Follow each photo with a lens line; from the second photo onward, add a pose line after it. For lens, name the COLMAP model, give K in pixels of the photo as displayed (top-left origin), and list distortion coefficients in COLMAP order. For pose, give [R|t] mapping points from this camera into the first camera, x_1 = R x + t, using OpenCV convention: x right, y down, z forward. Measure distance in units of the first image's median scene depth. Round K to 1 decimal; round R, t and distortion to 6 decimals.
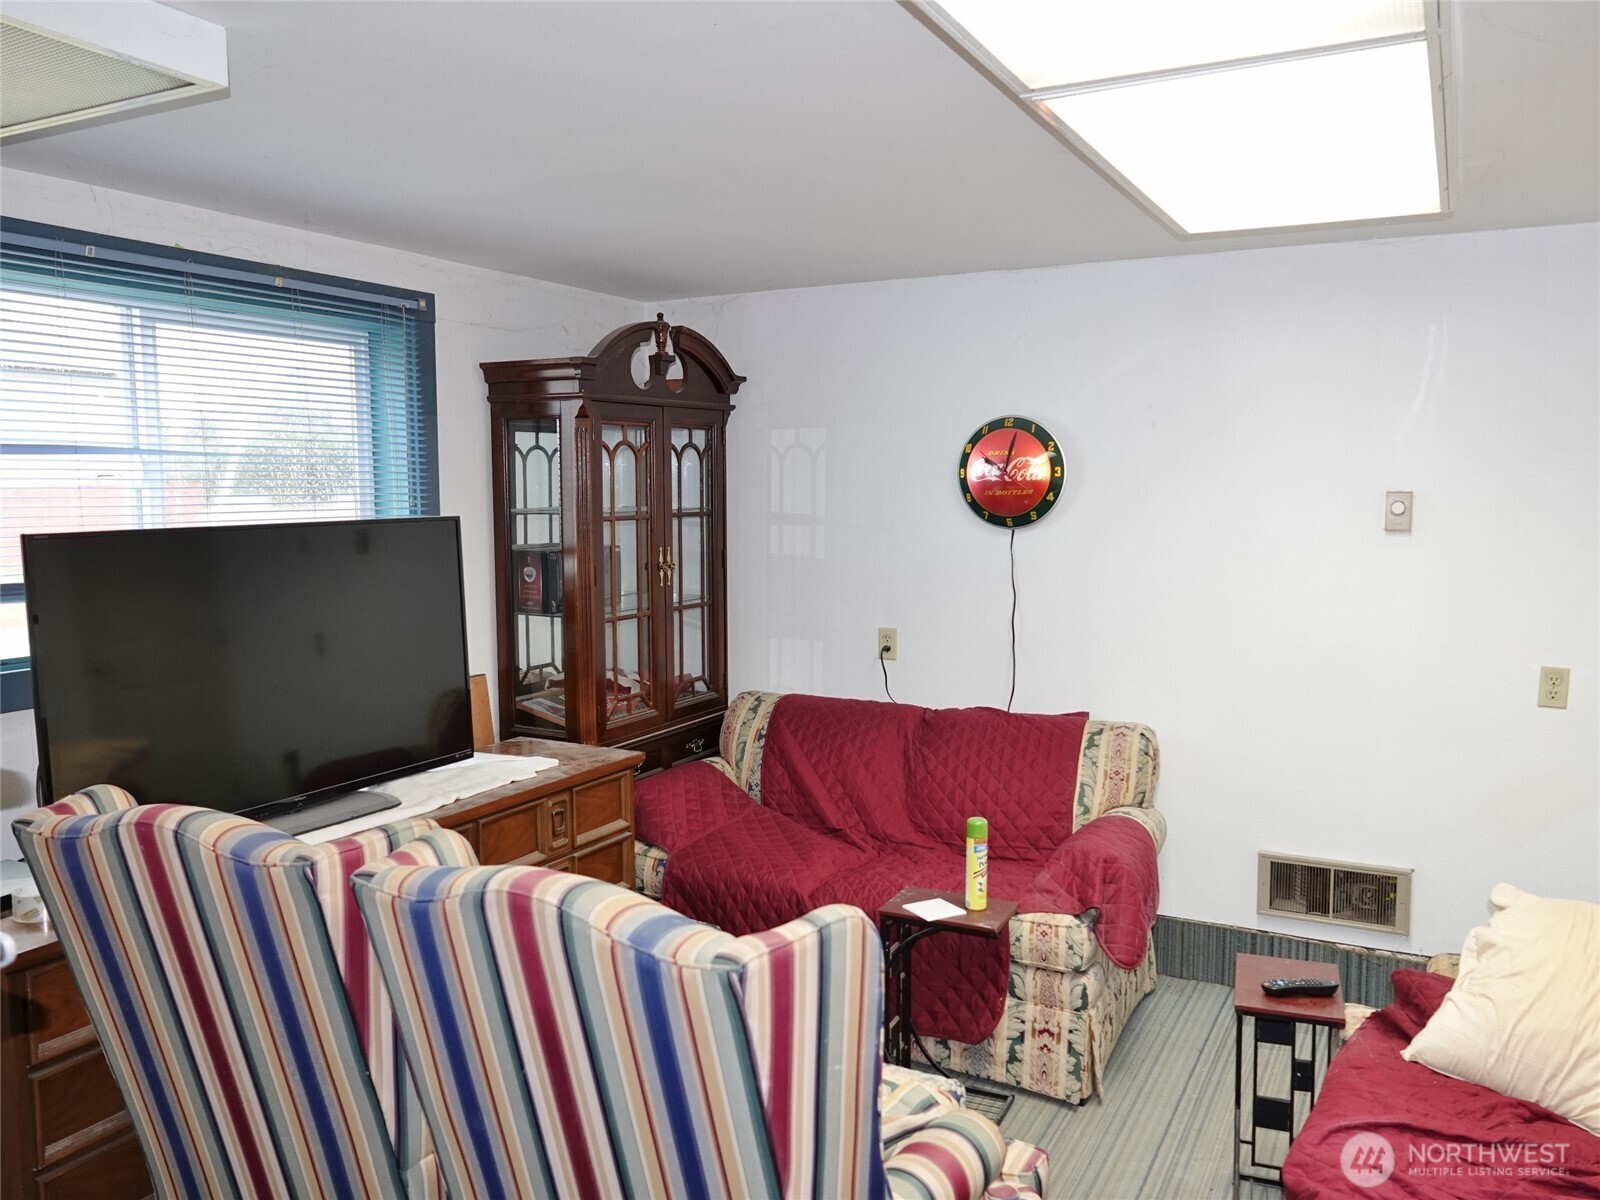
lens RADIAL K [[1252.7, 0, 801.1], [0, 1252.7, 599.8], [0, 0, 1]] dist [0.006562, -0.001356]
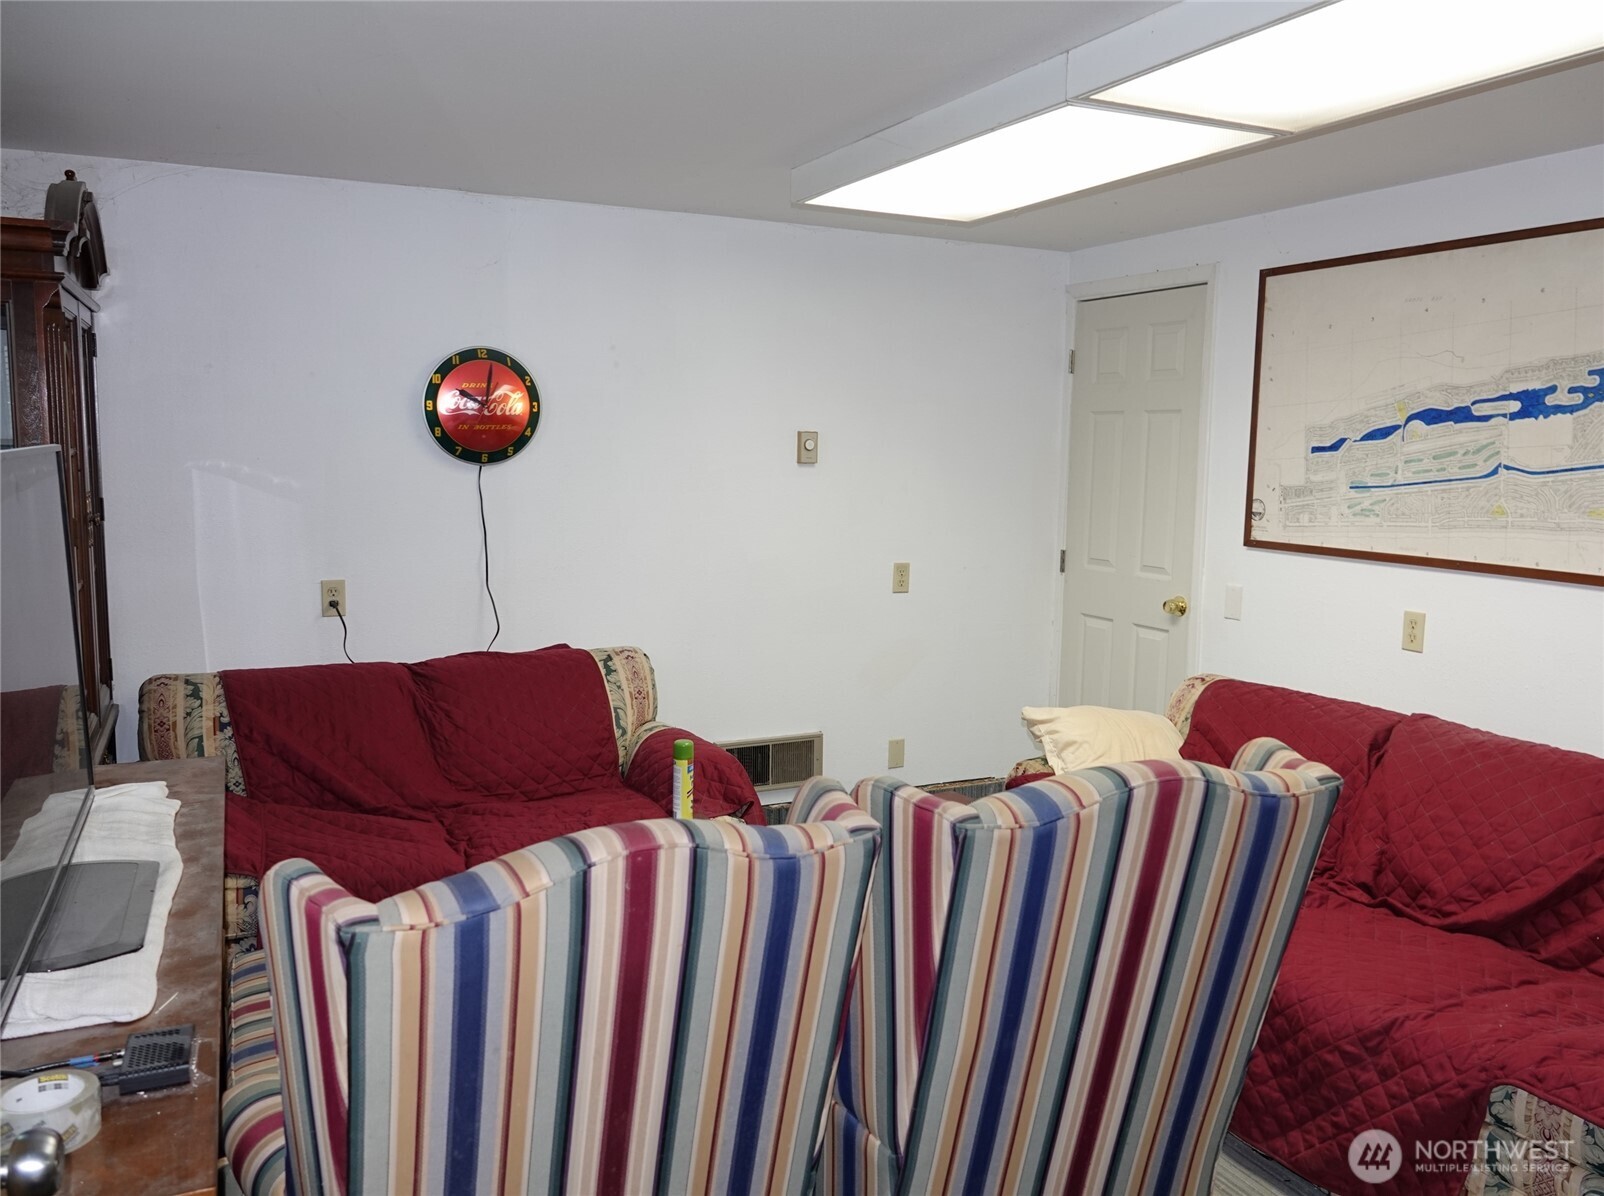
lens RADIAL K [[1255.9, 0, 803.1], [0, 1255.9, 598.5], [0, 0, 1]] dist [0.006562, -0.001356]
pose [[0.601946, -0.089073, 0.793553, -0.467501], [0.060533, 0.995990, 0.065879, -0.003181], [-0.796239, 0.008381, 0.604924, 0.223651]]
